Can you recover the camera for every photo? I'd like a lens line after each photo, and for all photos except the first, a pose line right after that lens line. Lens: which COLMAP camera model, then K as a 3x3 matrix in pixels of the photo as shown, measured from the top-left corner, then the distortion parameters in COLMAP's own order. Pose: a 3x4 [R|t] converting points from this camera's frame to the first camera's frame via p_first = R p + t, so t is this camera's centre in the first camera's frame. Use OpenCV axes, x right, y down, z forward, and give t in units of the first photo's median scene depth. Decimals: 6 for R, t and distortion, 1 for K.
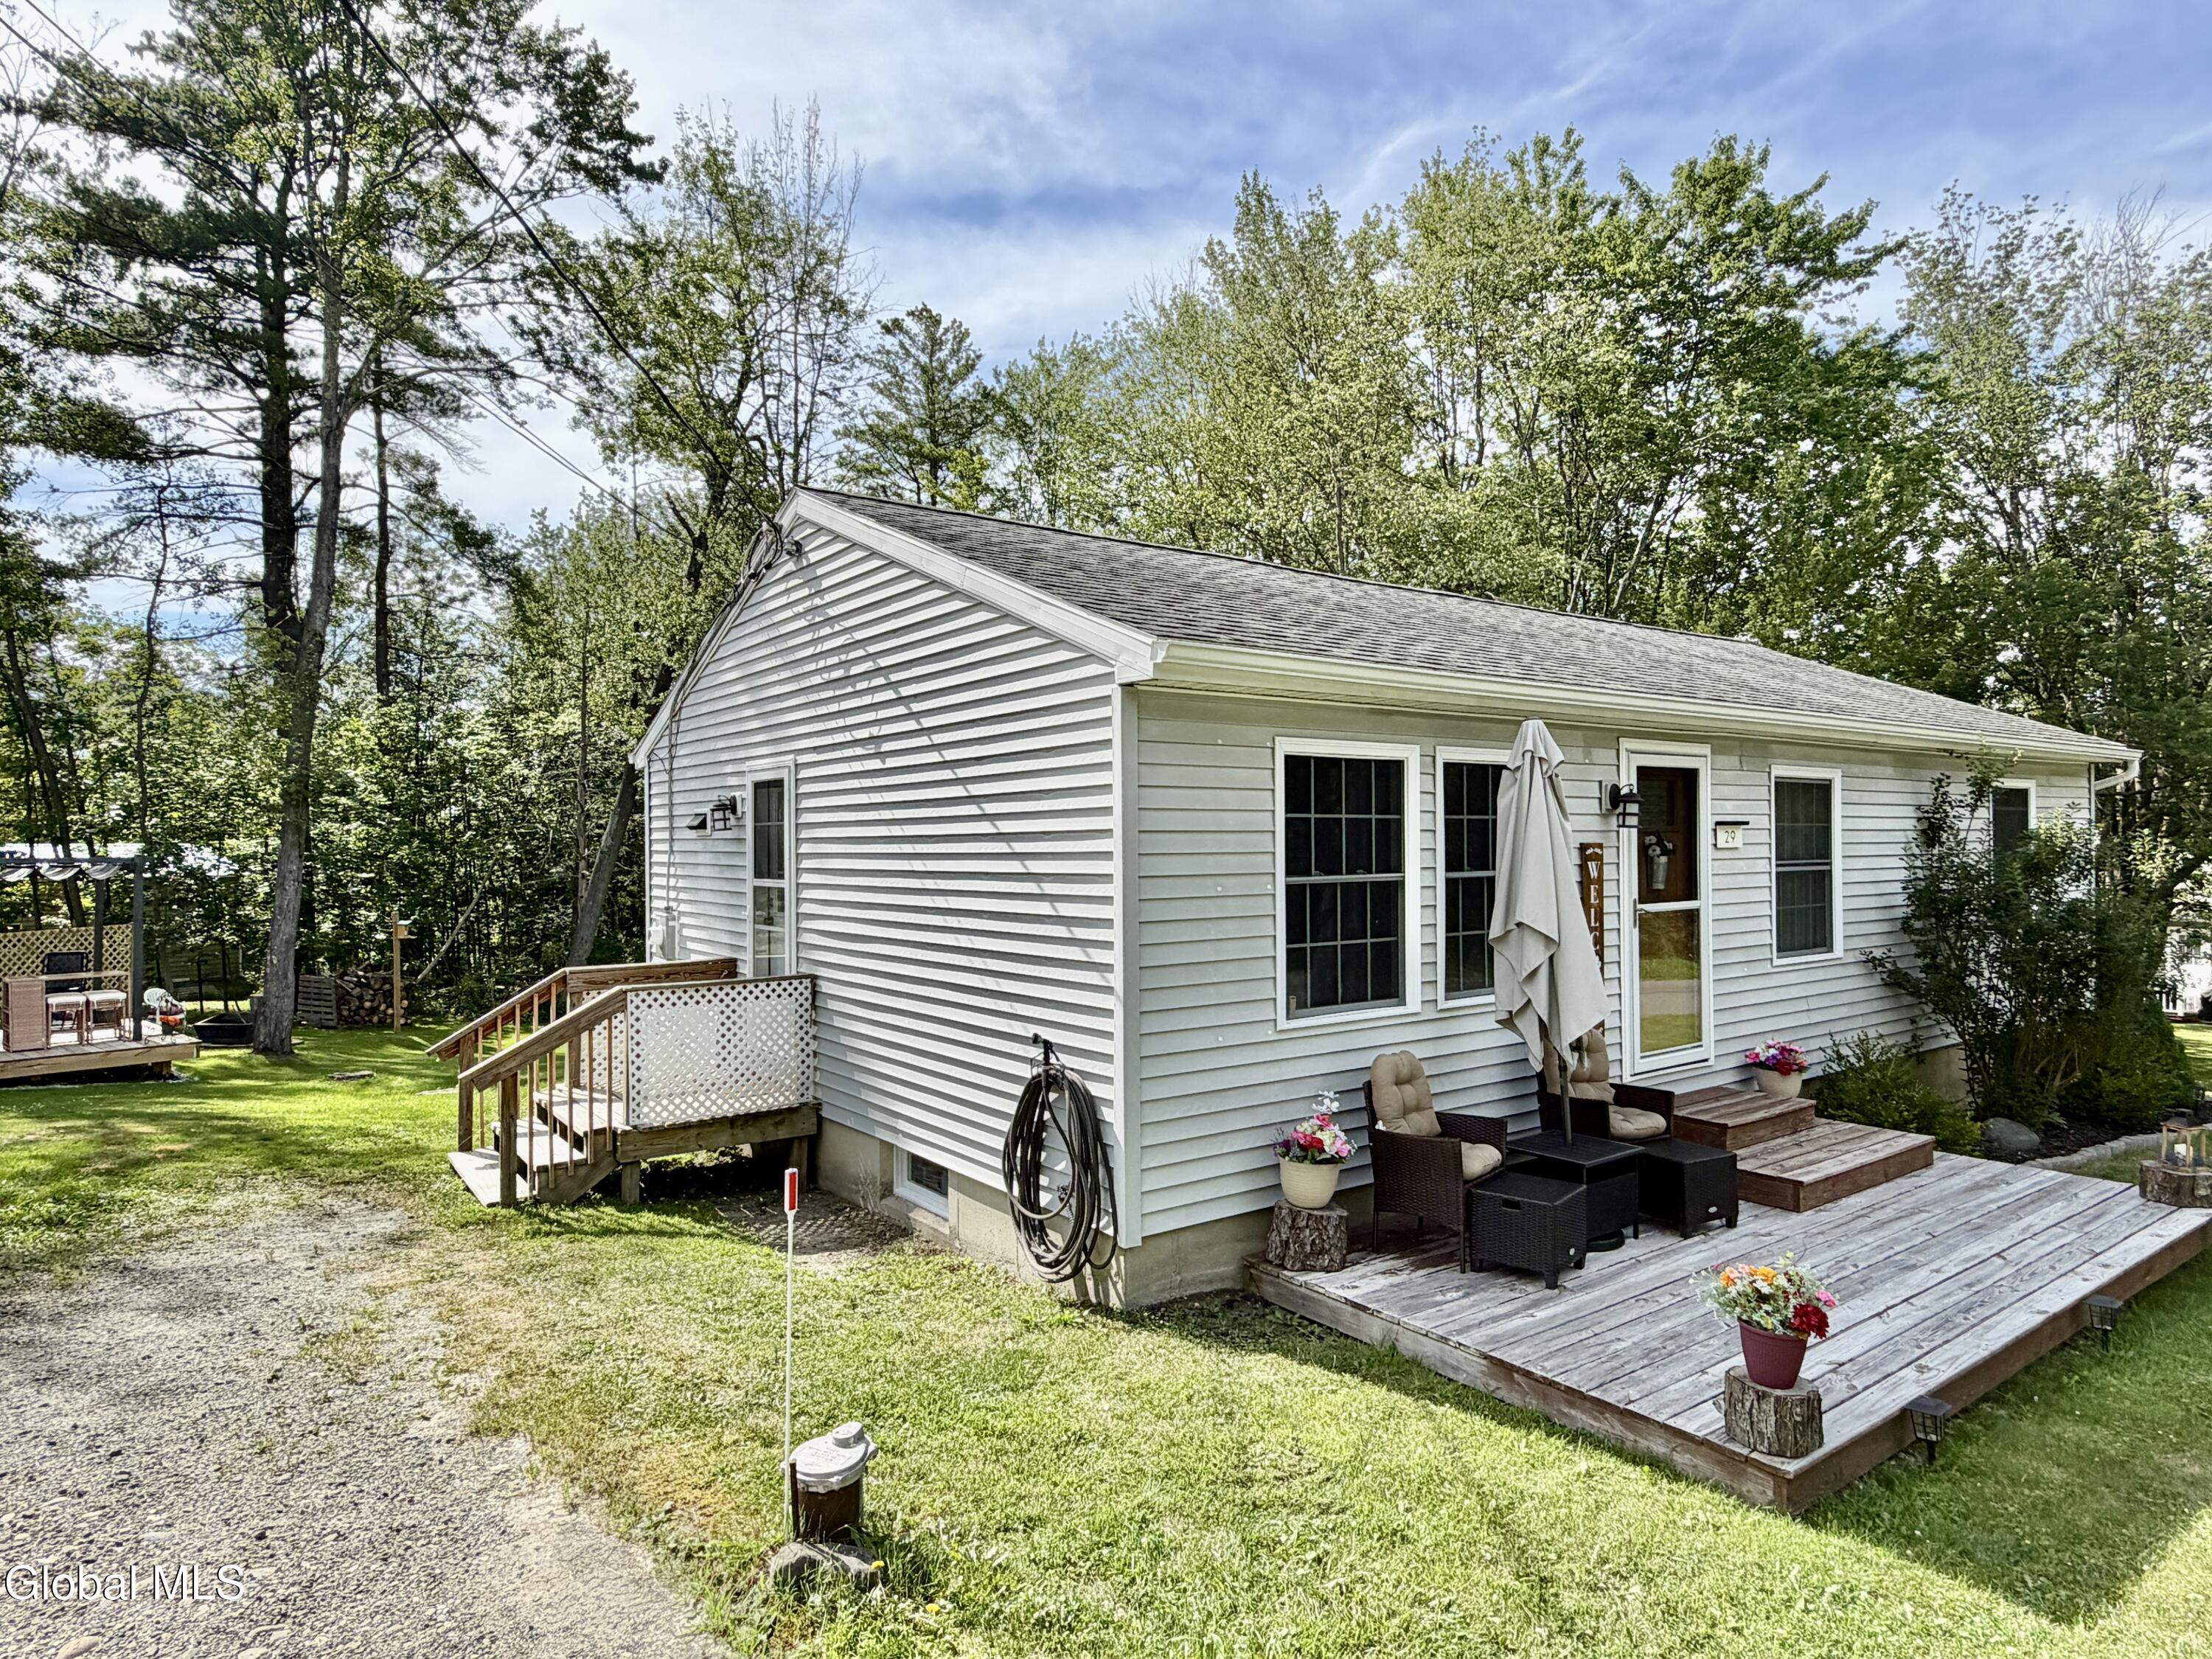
lens RADIAL K [[1273.1, 0, 1110.0], [0, 1273.1, 811.5], [0, 0, 1]] dist [0.006473, -0.003971]
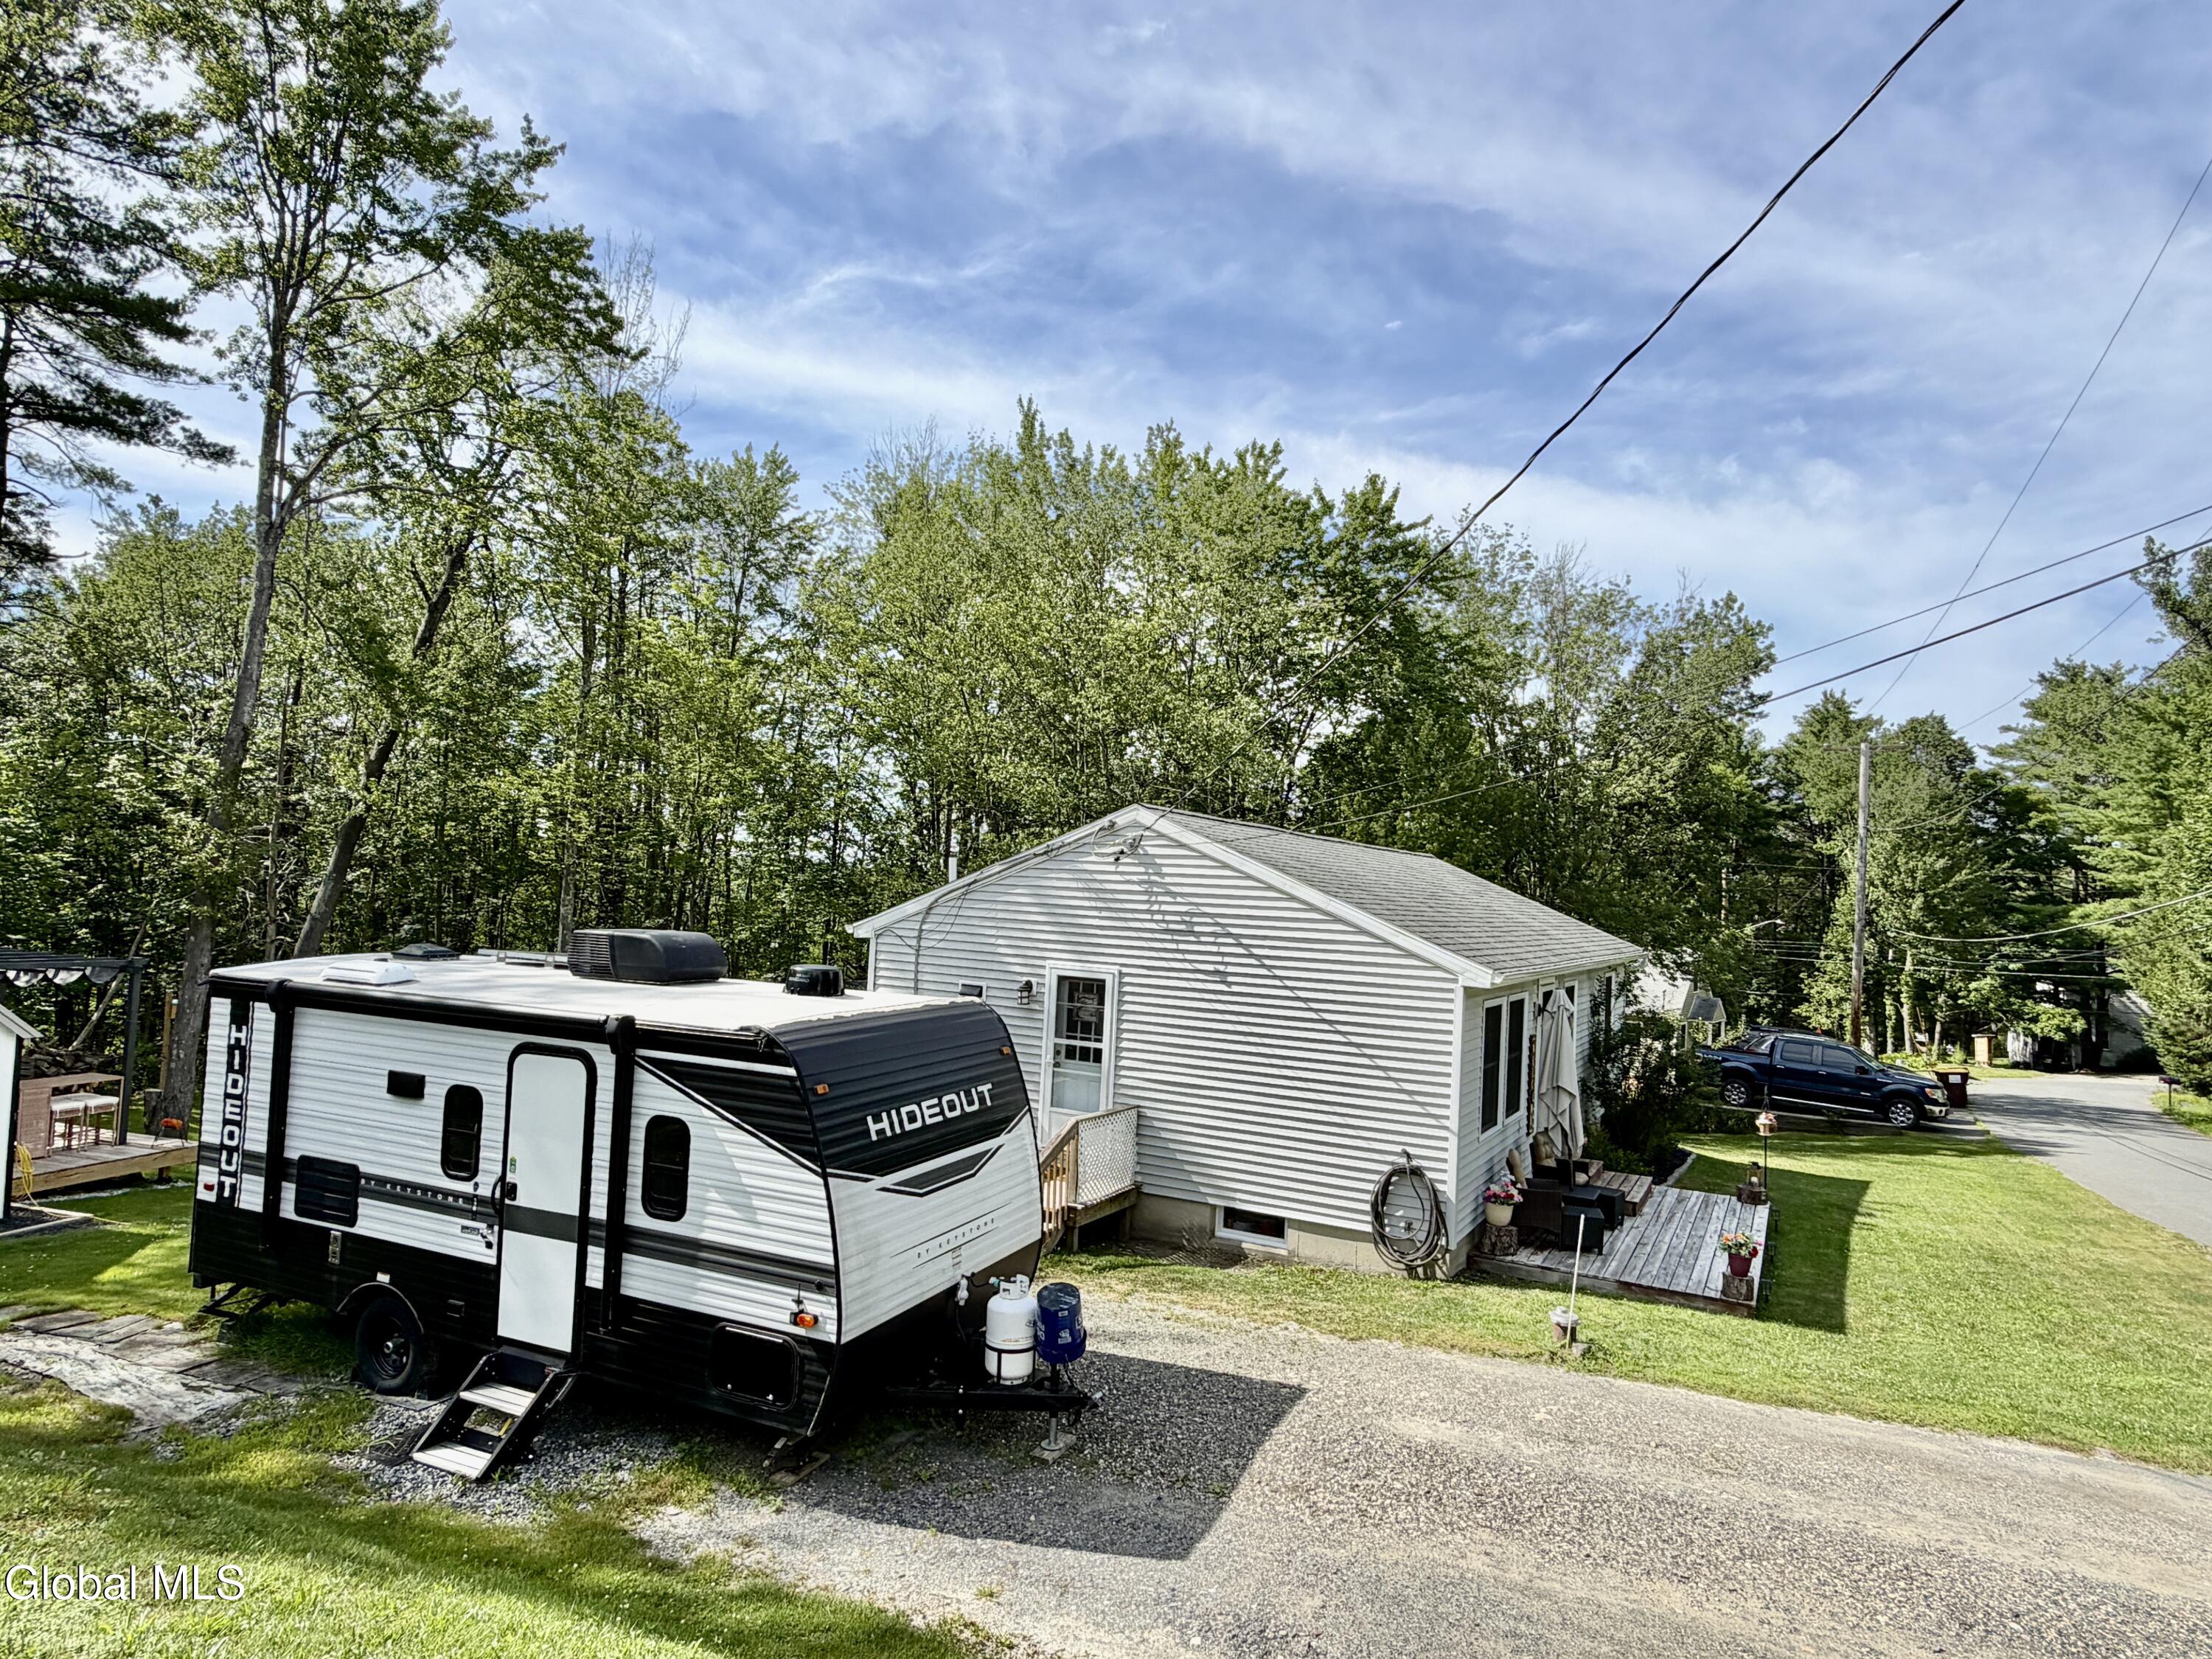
lens RADIAL K [[1273.1, 0, 1110.5], [0, 1273.1, 817.8], [0, 0, 1]] dist [0.006473, -0.003971]
pose [[0.901934, 0.076282, 0.425084, -1.325894], [-0.066931, 0.997075, -0.036914, -0.238537], [-0.426657, 0.004843, 0.904401, -0.629830]]
